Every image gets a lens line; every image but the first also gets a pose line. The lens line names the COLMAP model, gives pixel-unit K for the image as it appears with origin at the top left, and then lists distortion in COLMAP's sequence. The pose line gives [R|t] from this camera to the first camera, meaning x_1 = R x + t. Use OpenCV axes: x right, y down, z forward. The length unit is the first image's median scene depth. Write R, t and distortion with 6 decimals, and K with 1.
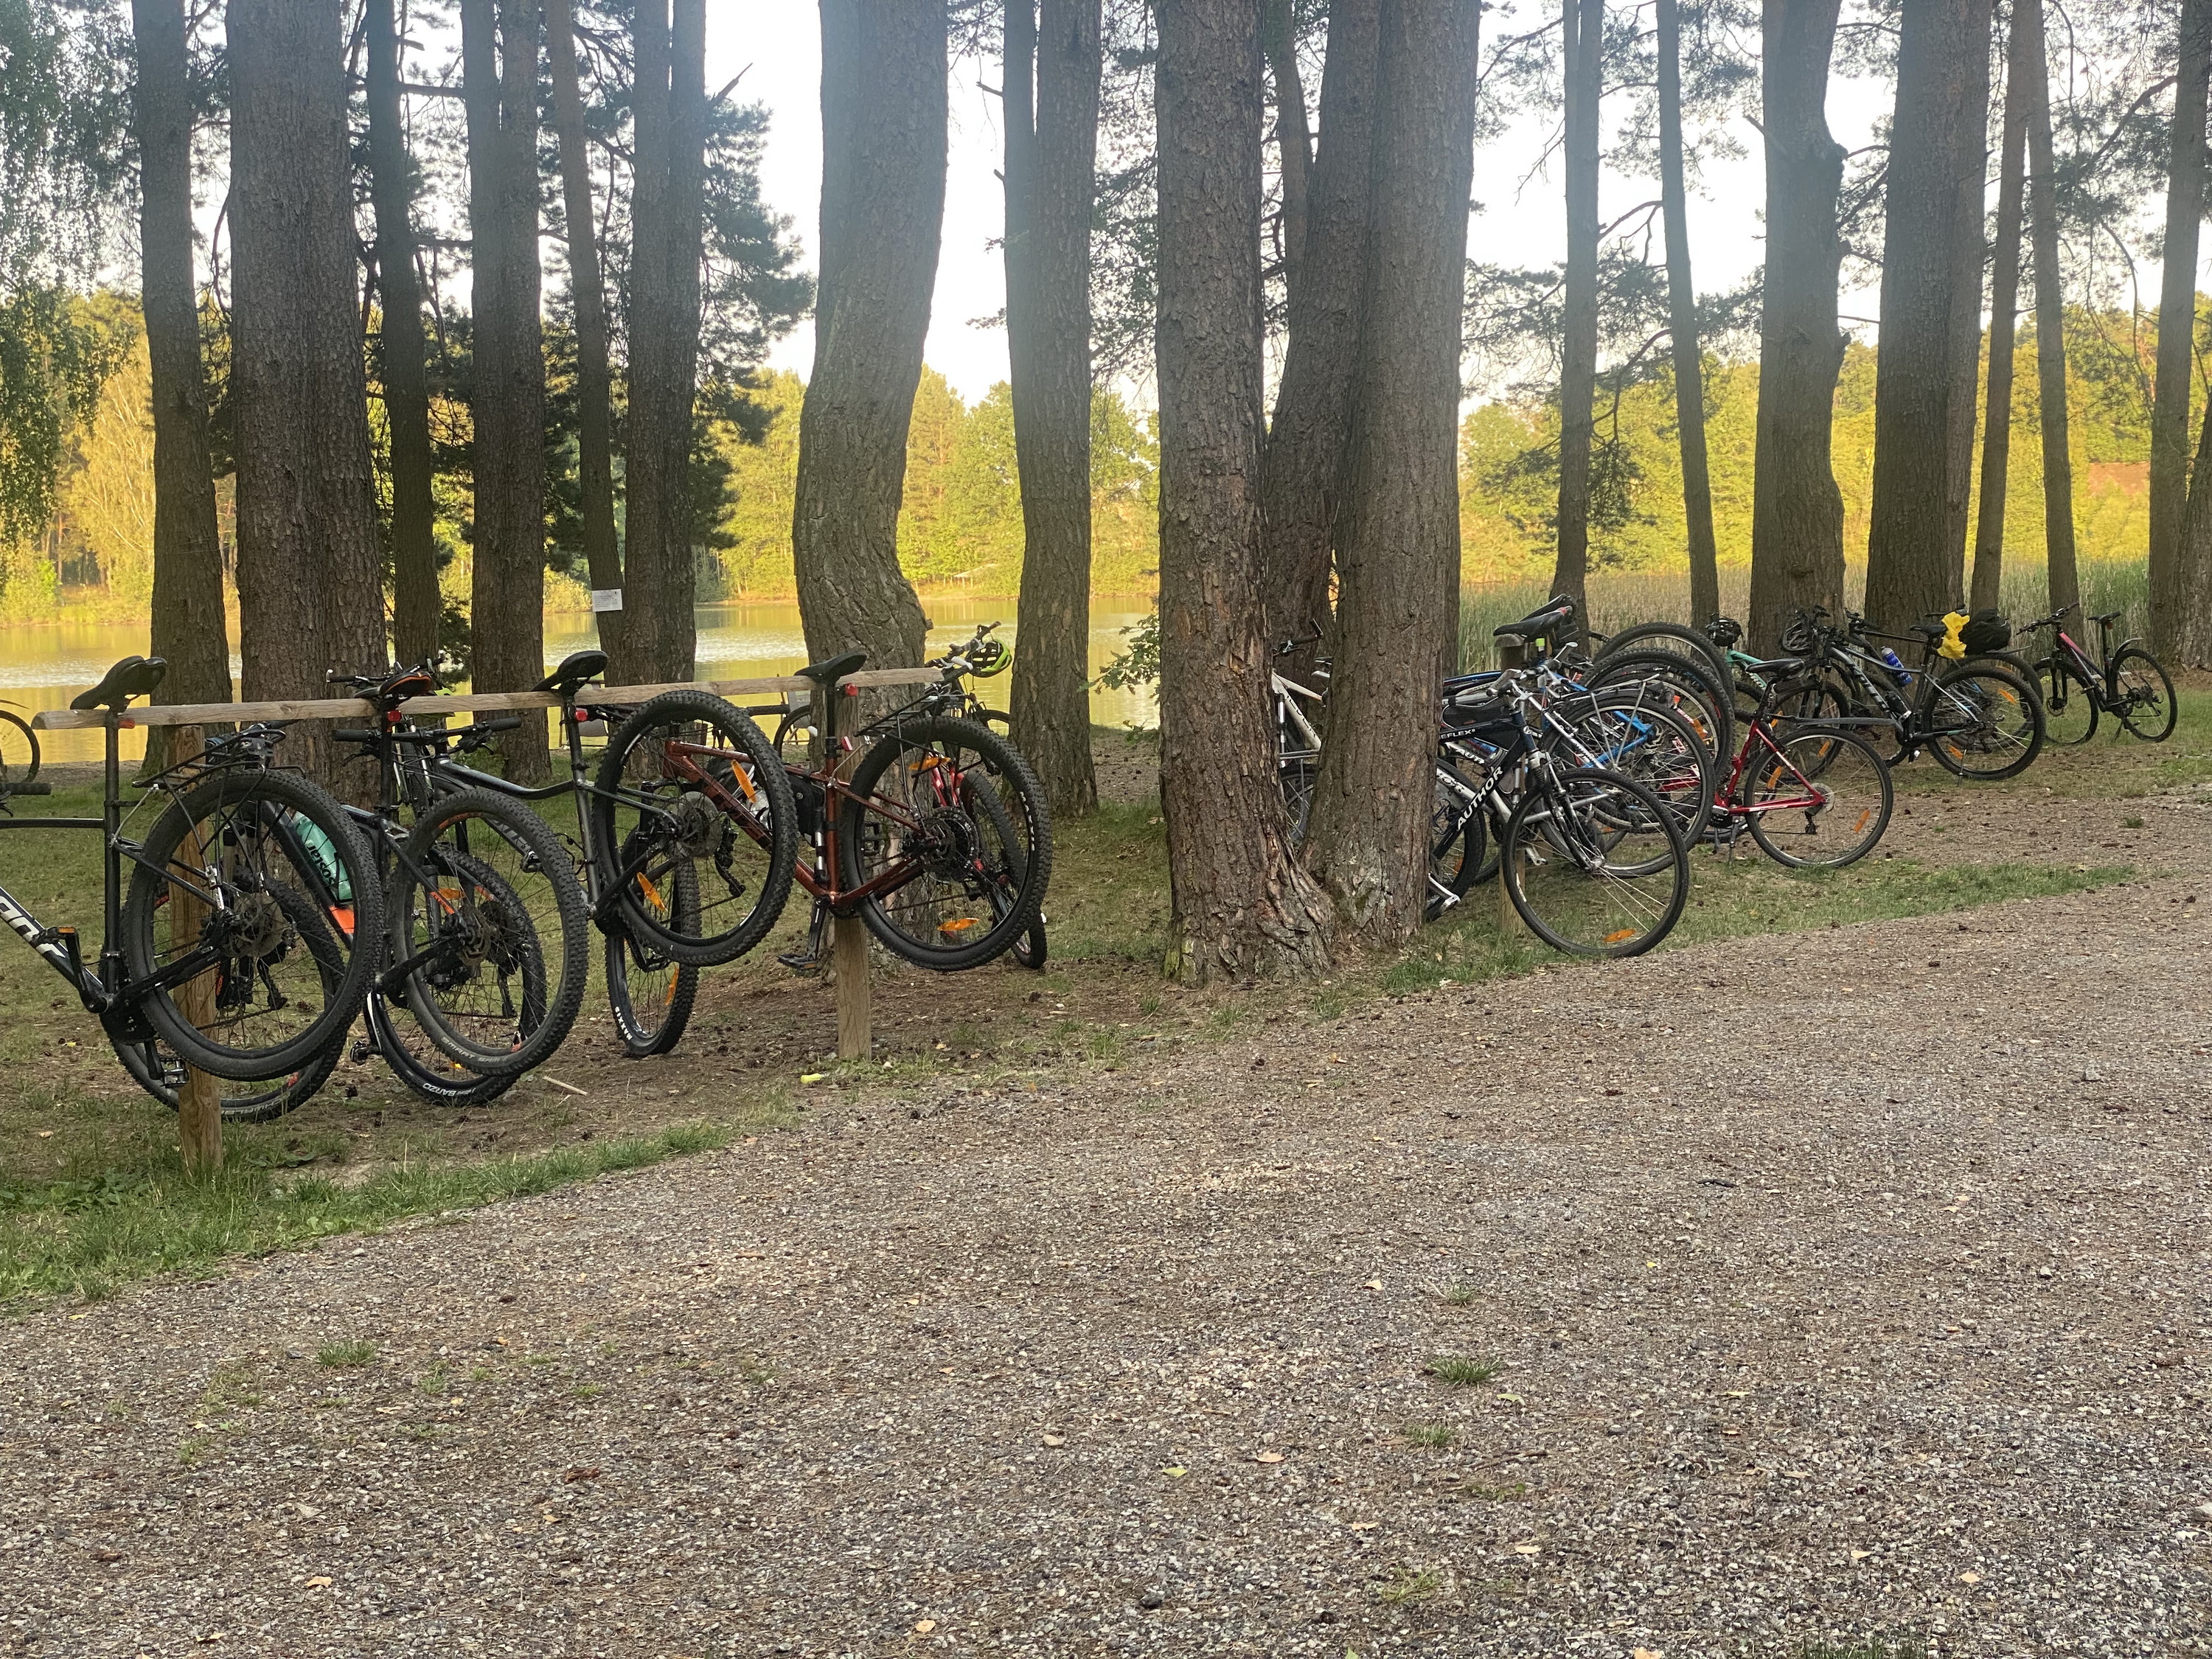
lens RADIAL K [[3223.5, 0, 1112.8], [0, 3223.5, 839.4], [0, 0, 1]] dist [0.073297, 0.000000]
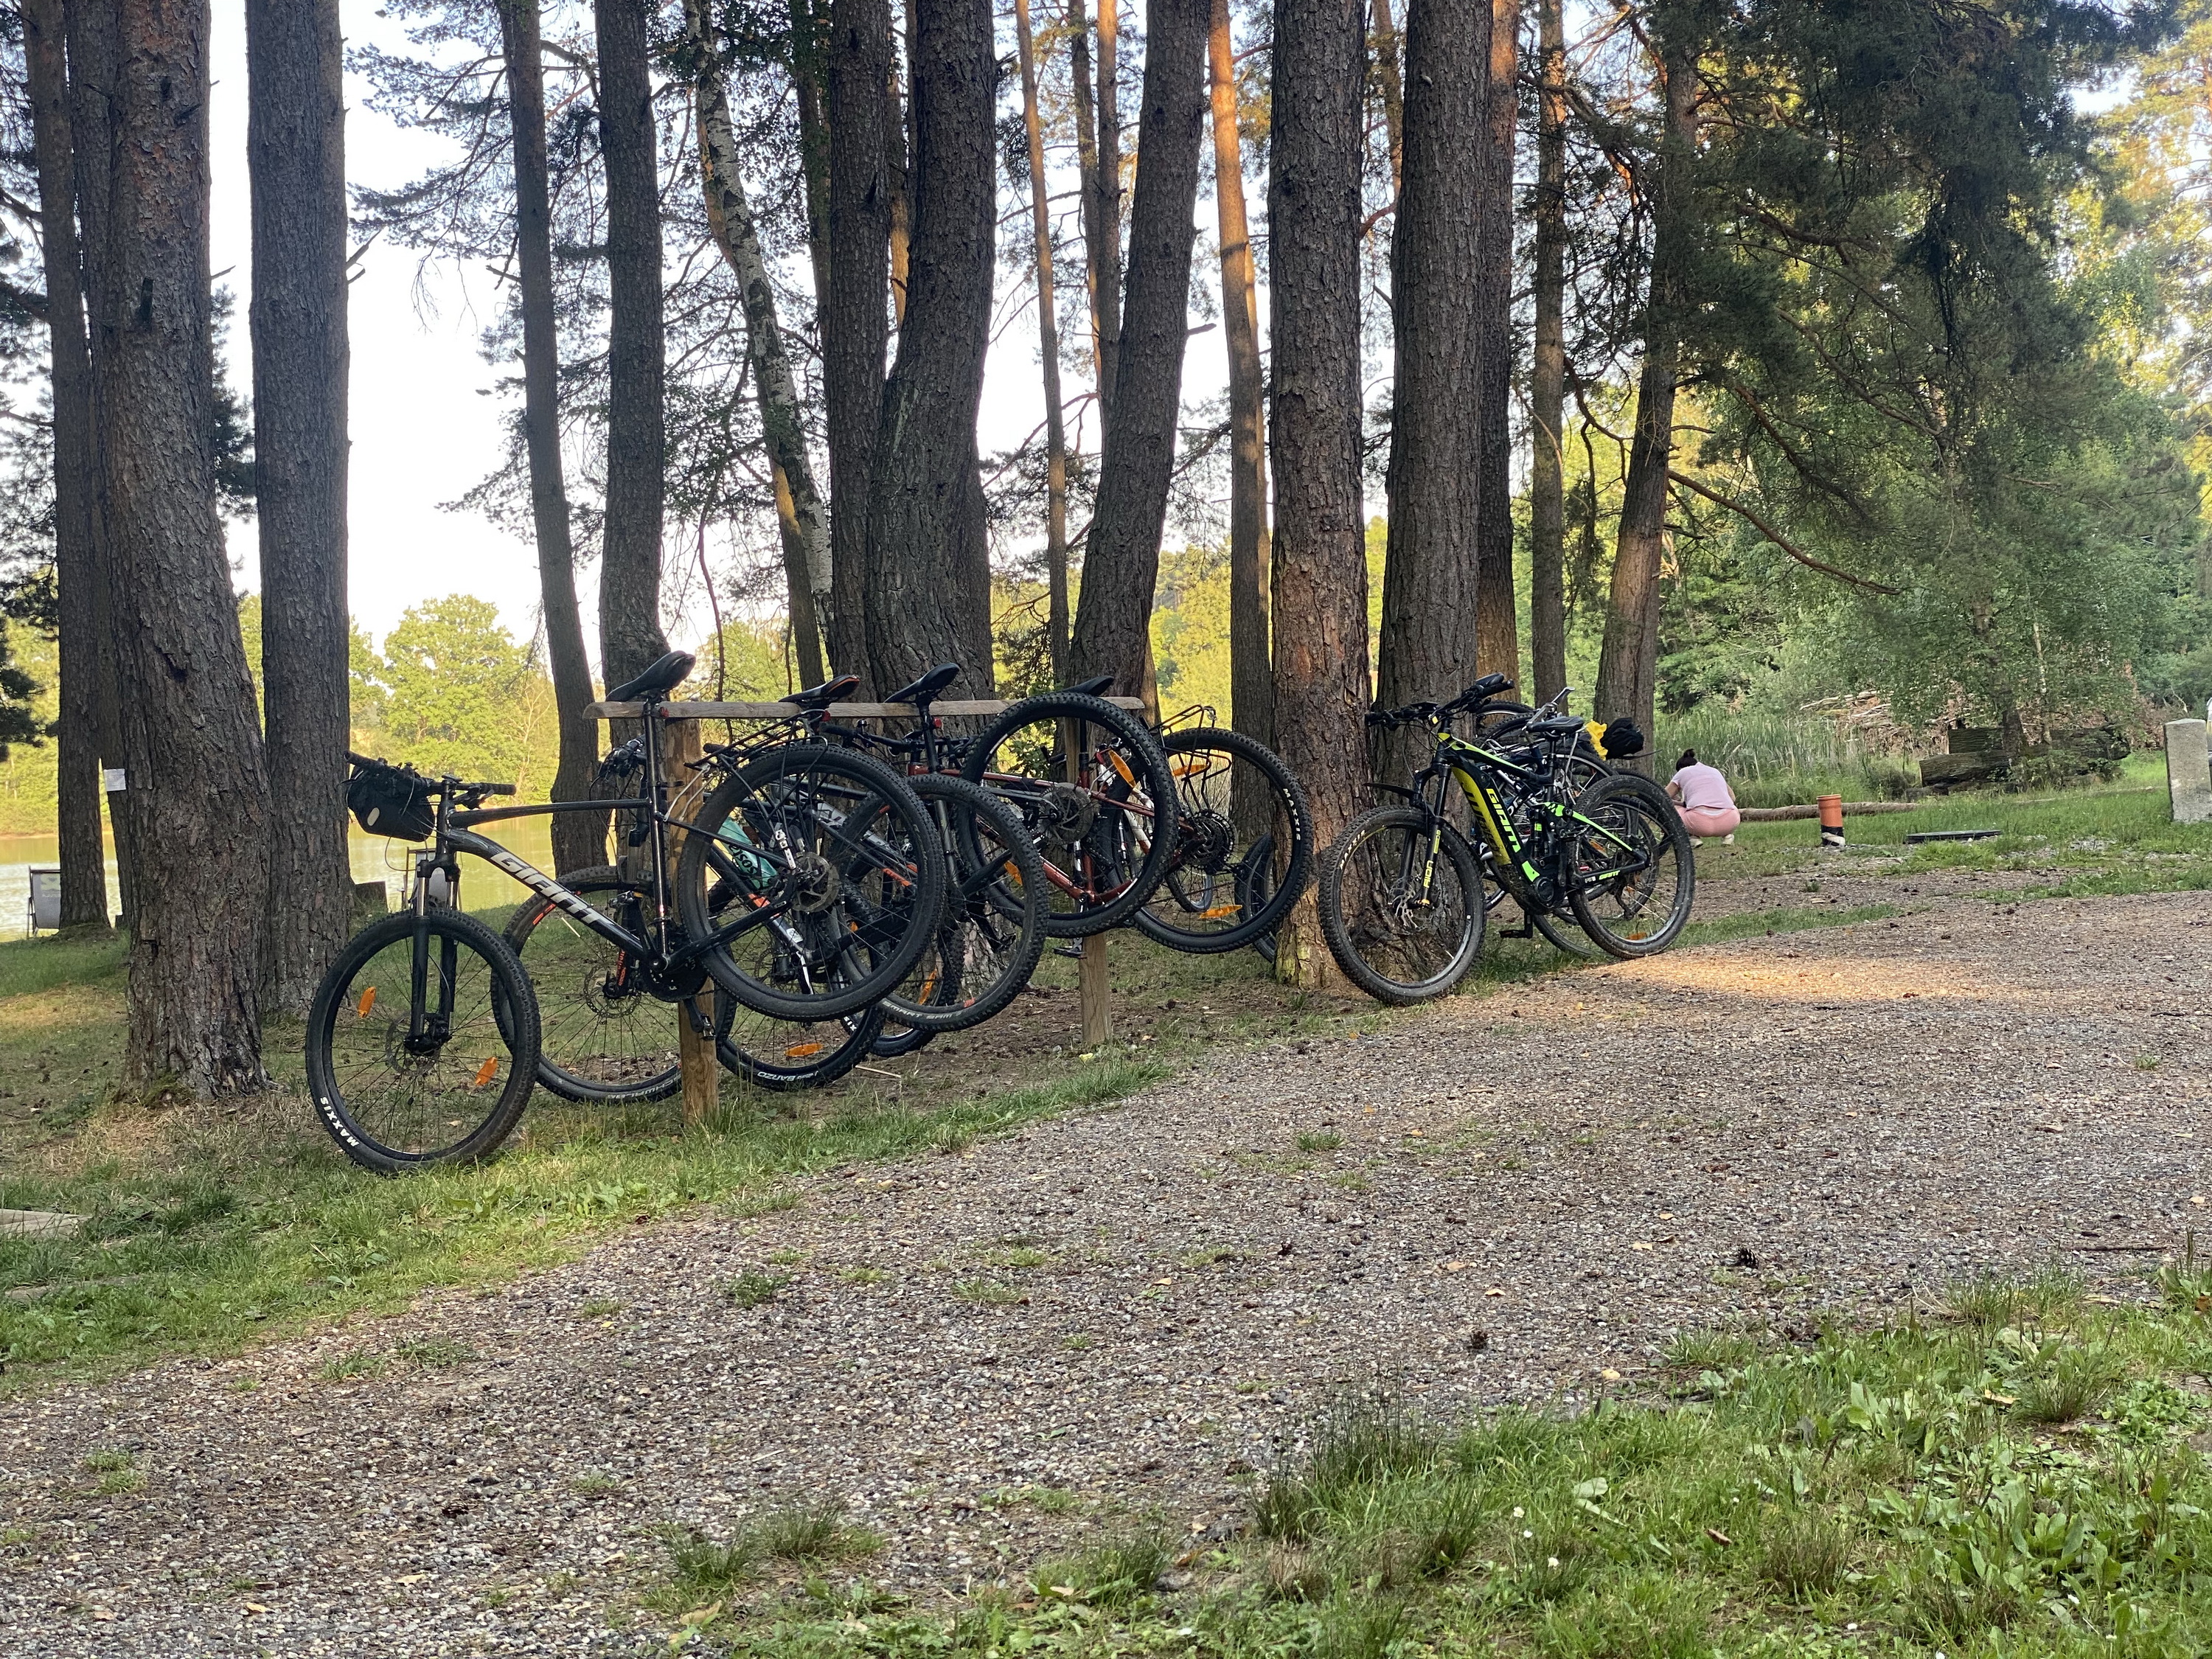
lens RADIAL K [[3223.5, 0, 1112.1], [0, 3223.5, 851.0], [0, 0, 1]] dist [0.073297, 0.000000]
pose [[0.972392, -0.029000, 0.231544, -0.241721], [0.043801, 0.997294, -0.059040, 0.049282], [-0.229205, 0.067552, 0.971031, -0.060563]]
